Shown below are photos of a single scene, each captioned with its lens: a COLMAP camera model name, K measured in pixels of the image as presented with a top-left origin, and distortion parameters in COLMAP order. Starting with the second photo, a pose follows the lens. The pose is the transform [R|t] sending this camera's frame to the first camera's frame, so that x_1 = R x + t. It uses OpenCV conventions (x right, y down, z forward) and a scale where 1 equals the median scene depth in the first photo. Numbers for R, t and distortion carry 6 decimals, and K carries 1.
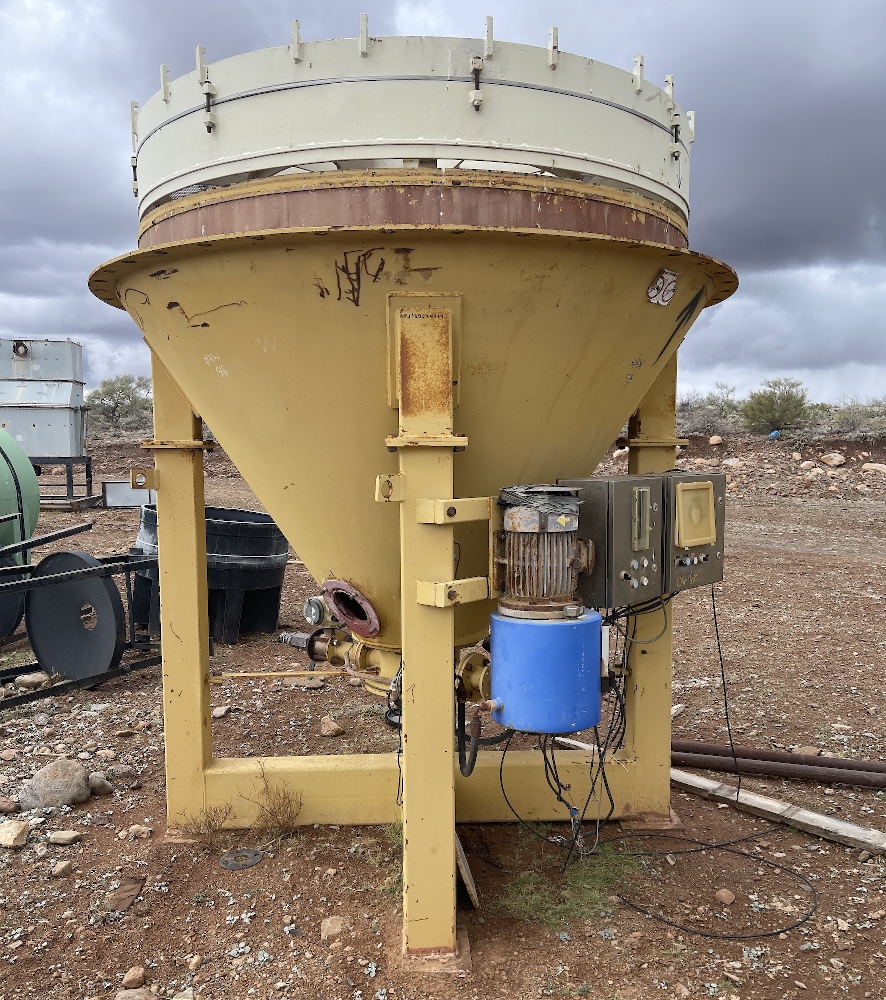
lens RADIAL K [[863.9, 0, 443.4], [0, 863.9, 501.3], [0, 0, 1]] dist [-0.010110, -0.001818]
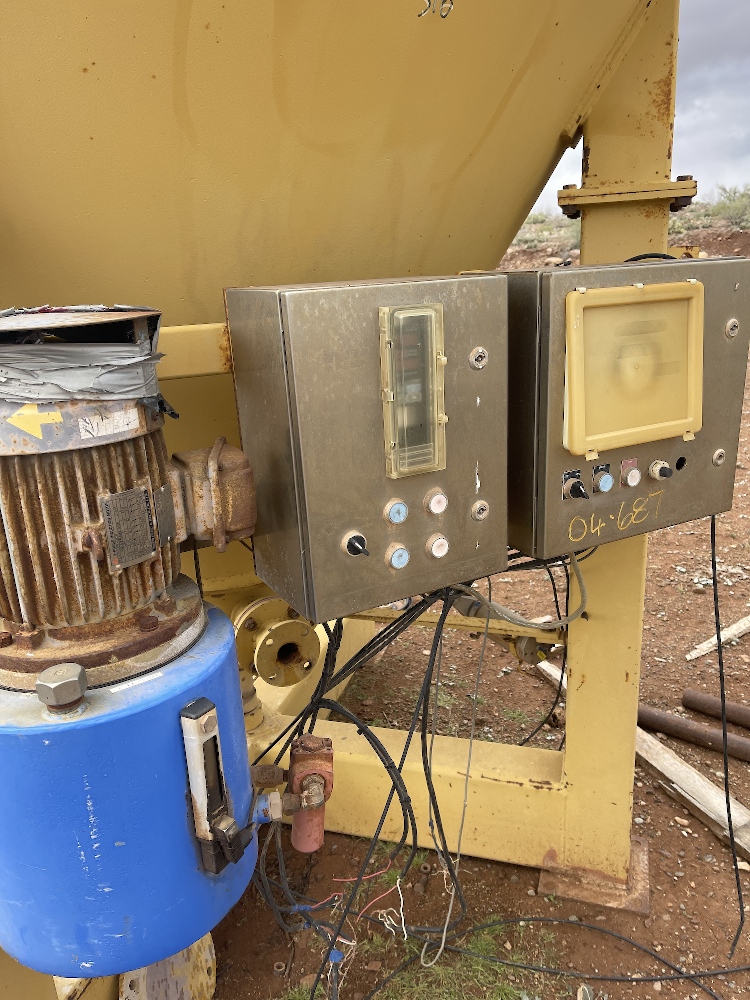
lens RADIAL K [[798.2, 0, 374.8], [0, 798.2, 498.0], [0, 0, 1]] dist [0.004404, -0.008394]
pose [[0.953521, 0.054339, -0.296388, 0.287710], [0.017824, 0.971713, 0.235493, -0.015520], [0.300800, -0.229830, 0.925579, 0.599763]]
